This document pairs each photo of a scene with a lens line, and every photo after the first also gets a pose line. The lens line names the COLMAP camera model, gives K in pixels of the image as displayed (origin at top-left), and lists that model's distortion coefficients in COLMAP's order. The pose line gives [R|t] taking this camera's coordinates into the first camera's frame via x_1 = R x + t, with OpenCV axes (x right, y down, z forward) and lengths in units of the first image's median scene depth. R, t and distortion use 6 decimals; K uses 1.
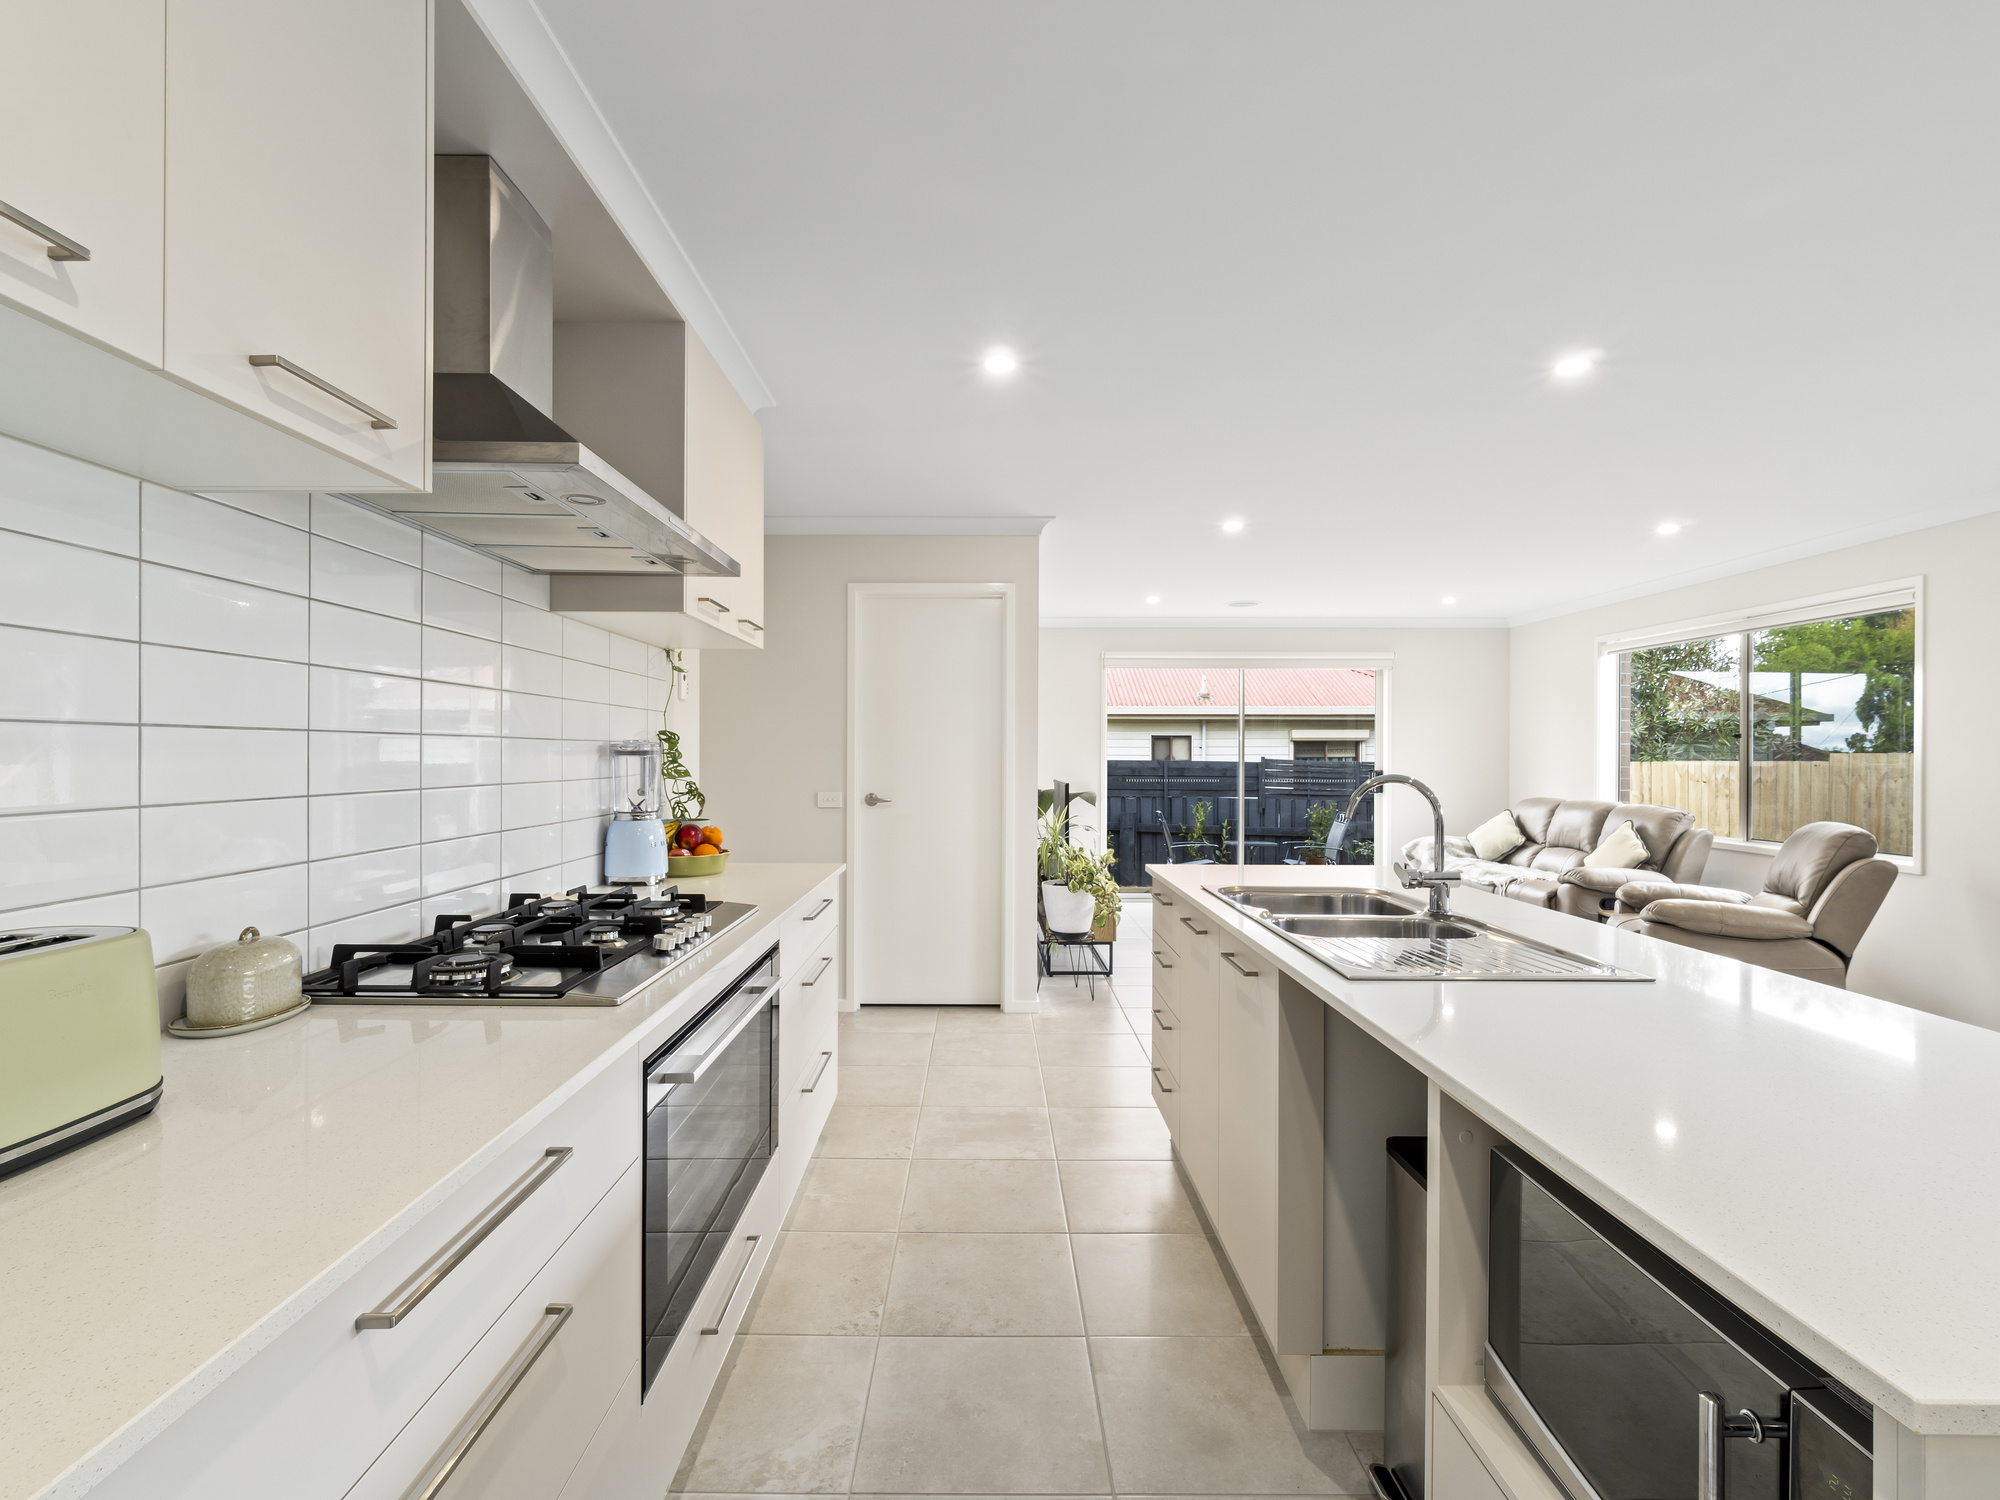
lens RADIAL K [[972.7, 0, 986.2], [0, 972.7, 752.2], [0, 0, 1]] dist [0.000303, 0.000003]
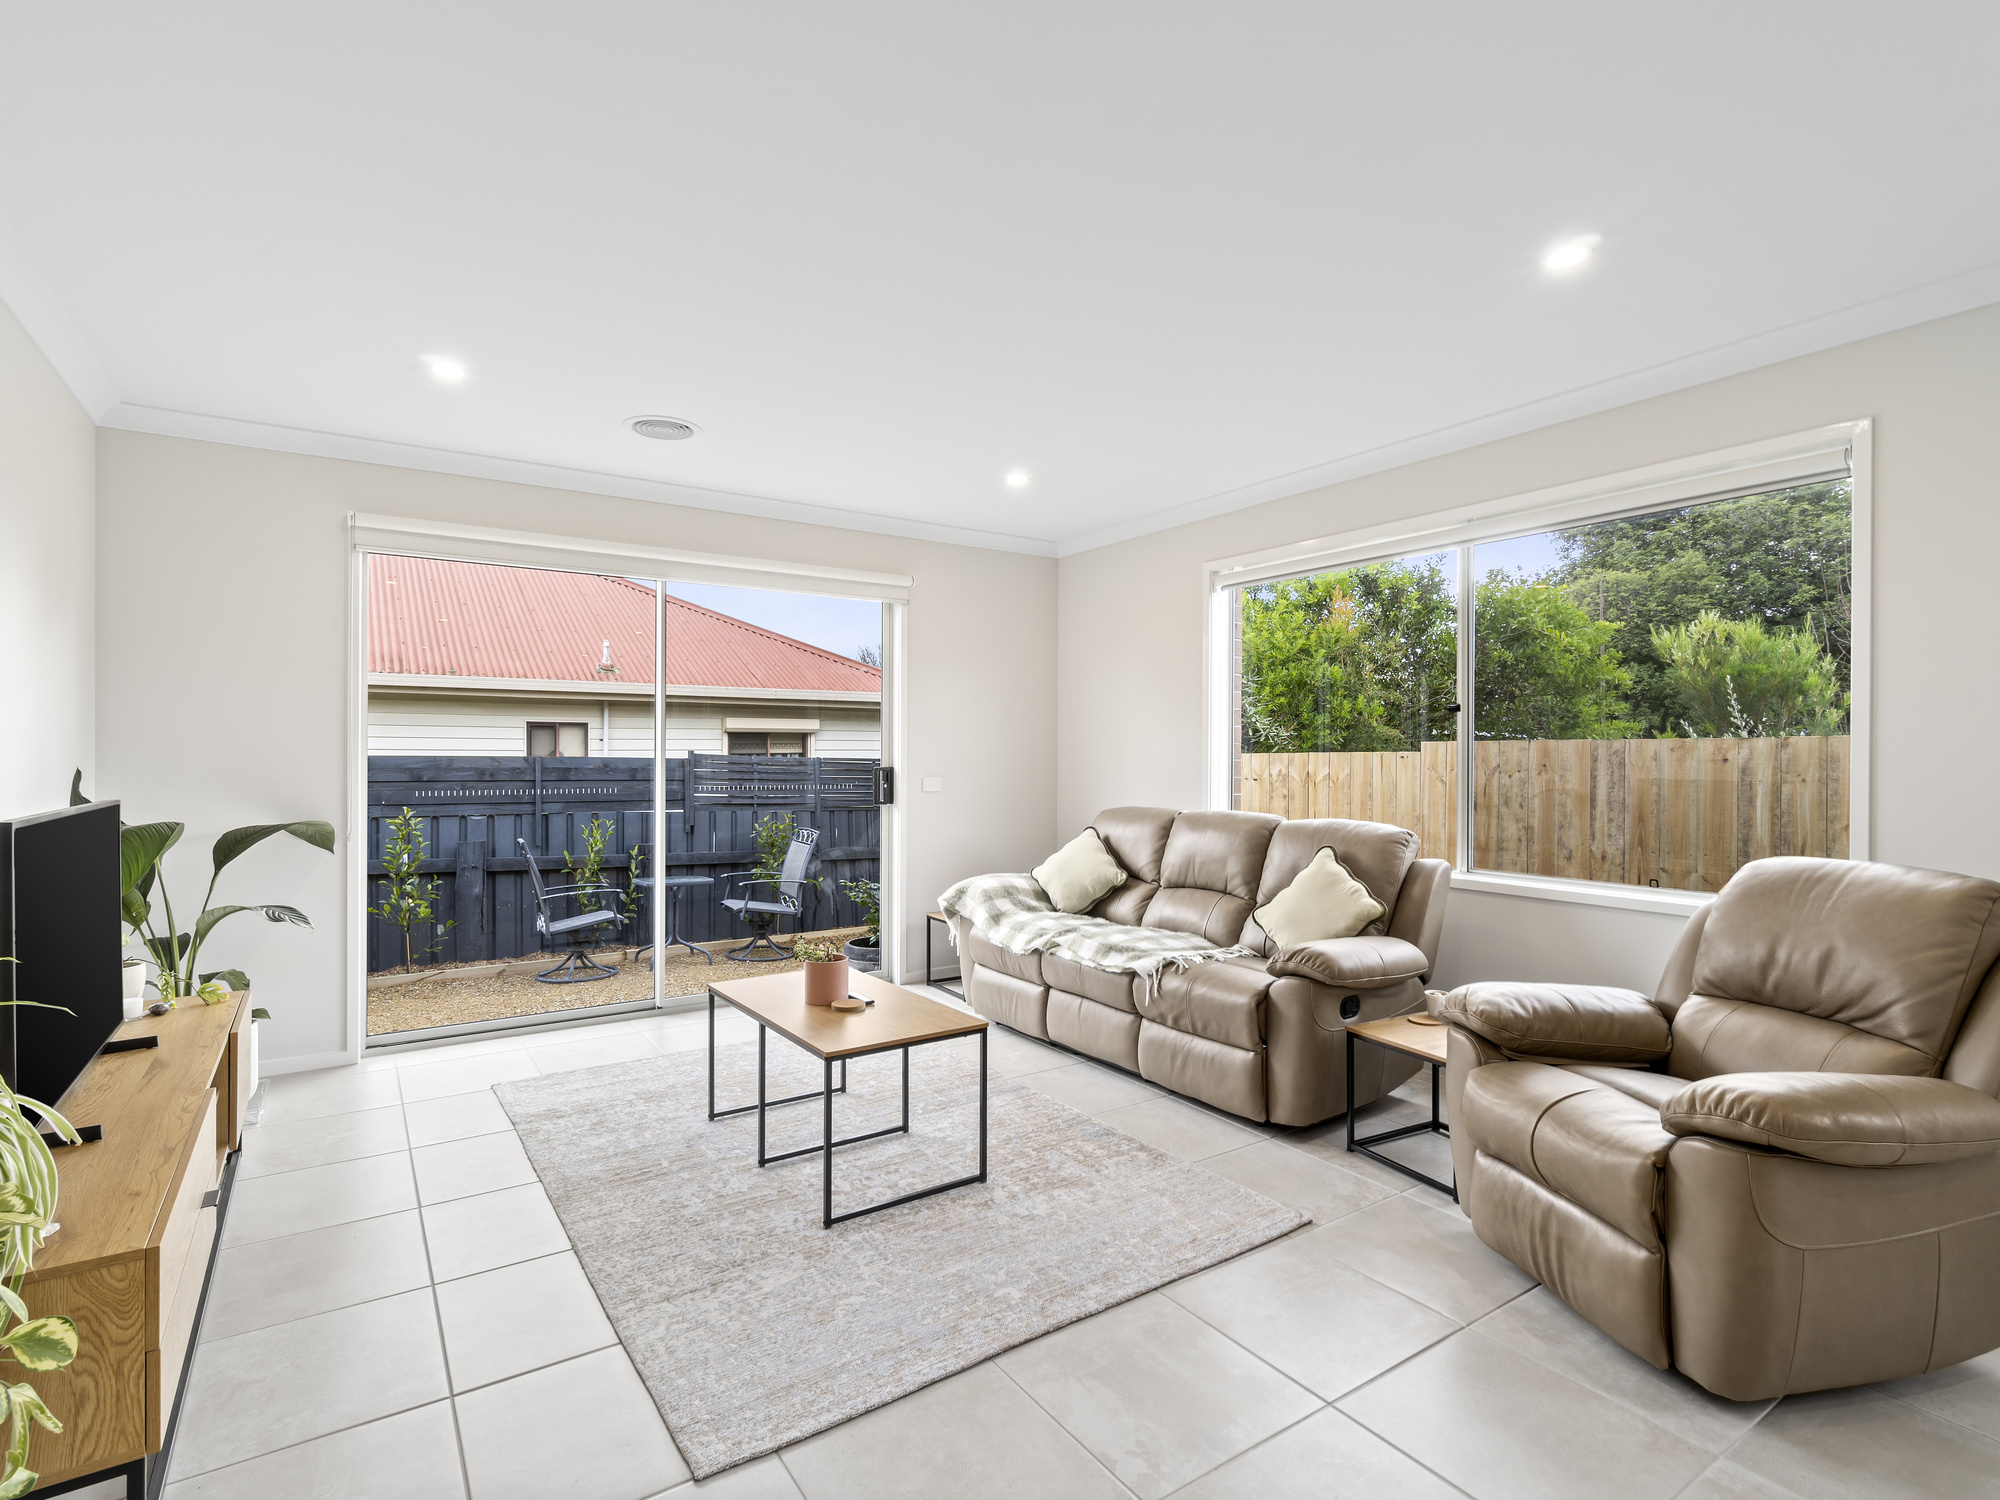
lens RADIAL K [[972.7, 0, 986.2], [0, 972.7, 752.2], [0, 0, 1]] dist [0.000303, 0.000003]
pose [[0.835470, -0.000308, 0.549536, 0.117672], [0.000703, 1.000000, -0.000508, 0.009203], [-0.549536, 0.000811, 0.835470, 0.452792]]
